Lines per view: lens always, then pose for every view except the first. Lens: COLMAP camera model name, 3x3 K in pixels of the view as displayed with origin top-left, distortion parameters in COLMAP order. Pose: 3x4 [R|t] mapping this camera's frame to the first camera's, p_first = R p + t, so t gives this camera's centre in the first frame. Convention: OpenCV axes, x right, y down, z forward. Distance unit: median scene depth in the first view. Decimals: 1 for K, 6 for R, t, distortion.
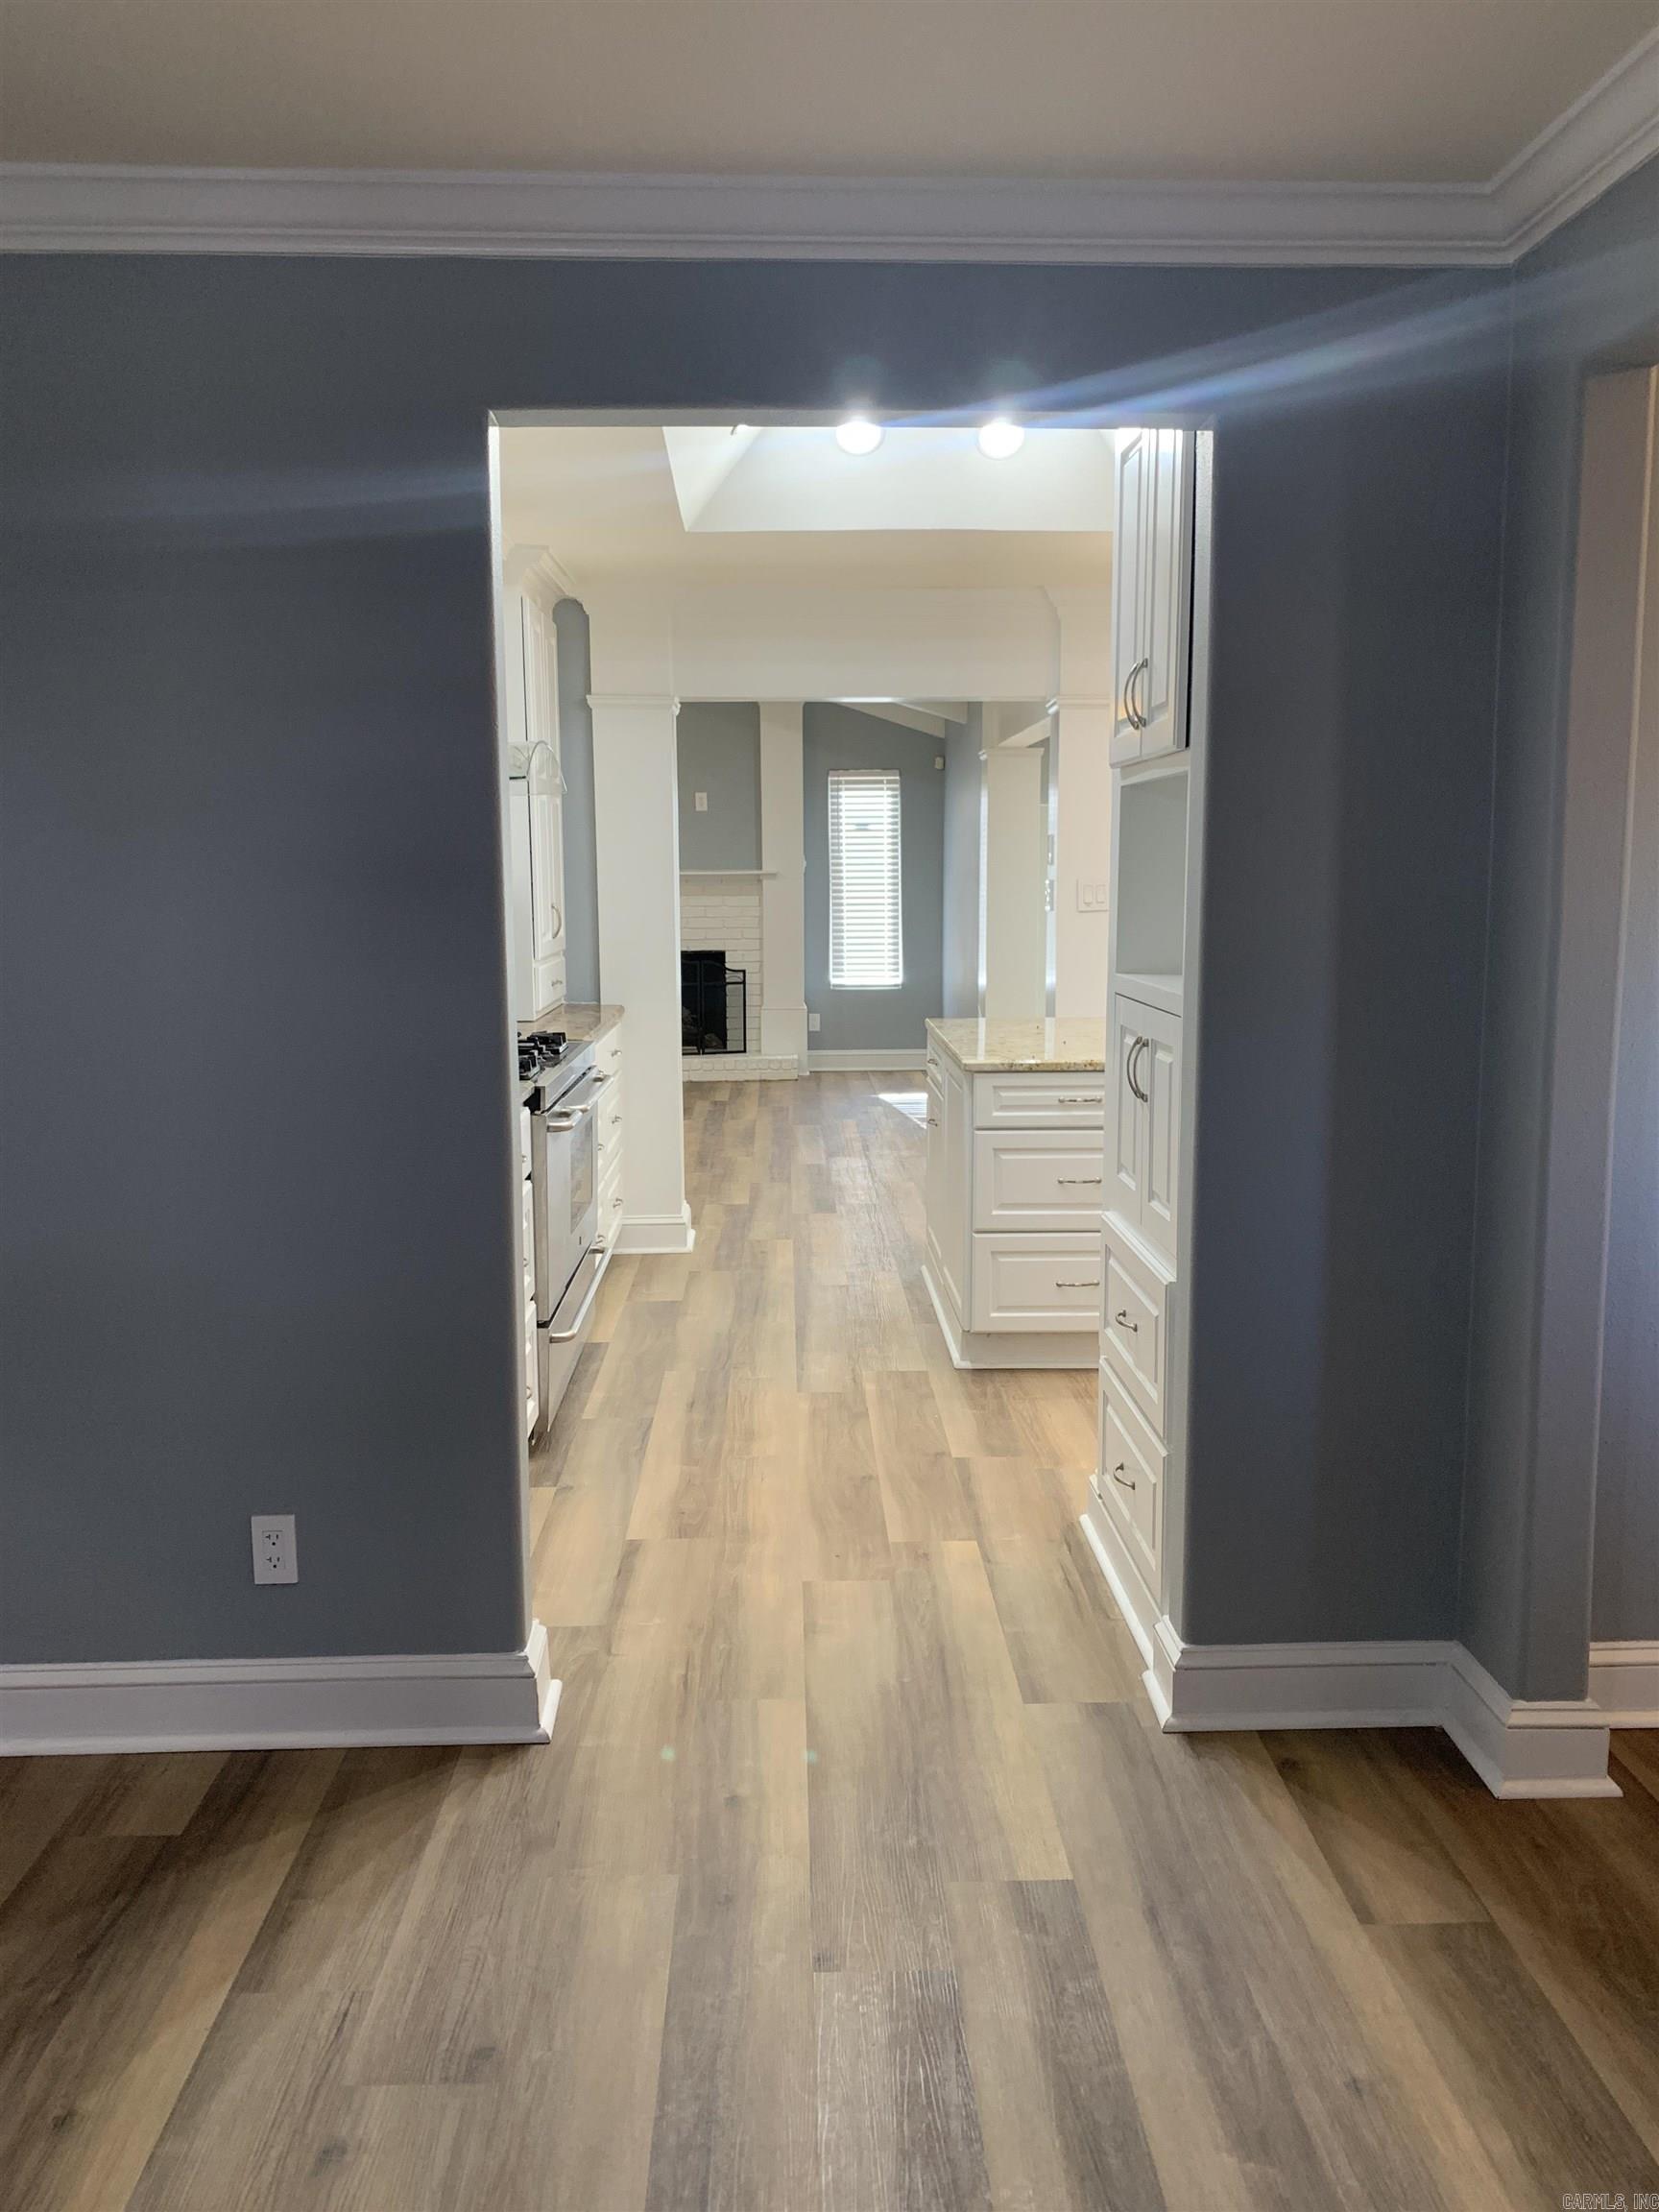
lens RADIAL K [[1675.5, 0, 850.6], [0, 1675.5, 1092.3], [0, 0, 1]] dist [0.047330, -0.061742]
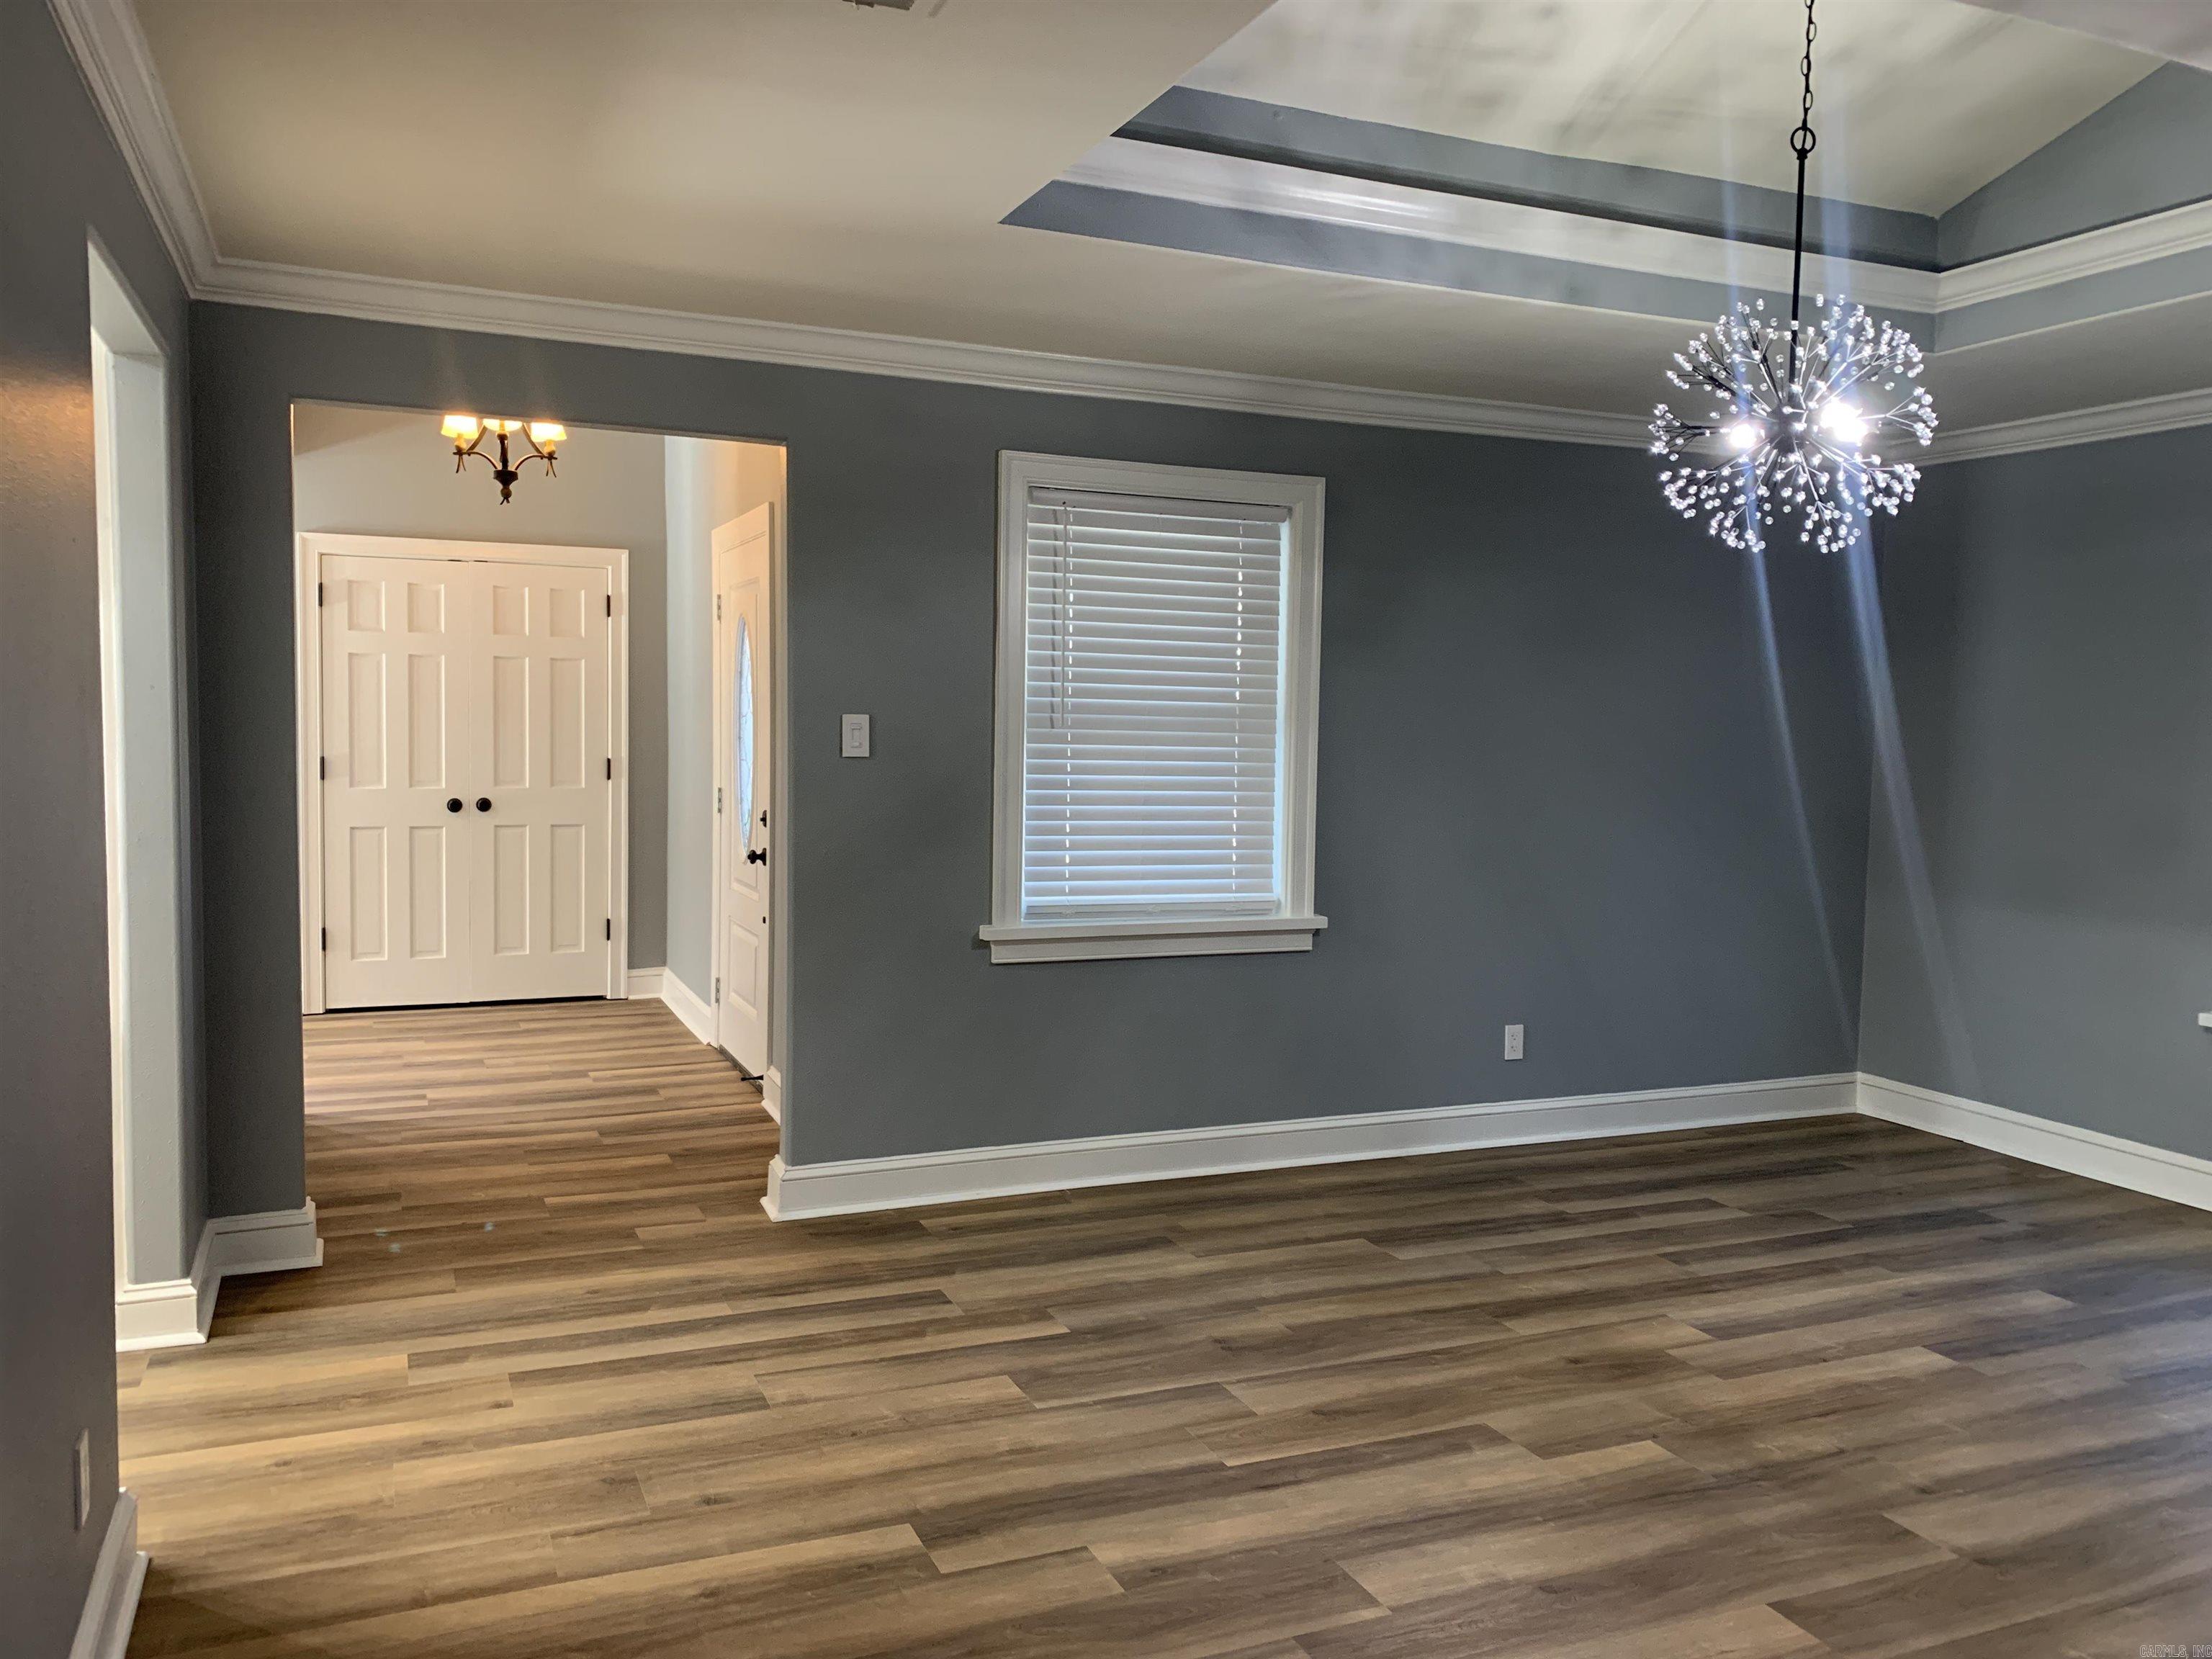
lens RADIAL K [[1675.5, 0, 1105.5], [0, 1675.5, 831.2], [0, 0, 1]] dist [0.047330, -0.061742]
pose [[-0.368925, -0.065676, 0.927136, -1.508275], [0.101574, 0.988677, 0.110454, -0.104608], [-0.923892, 0.134922, -0.358077, 0.918626]]
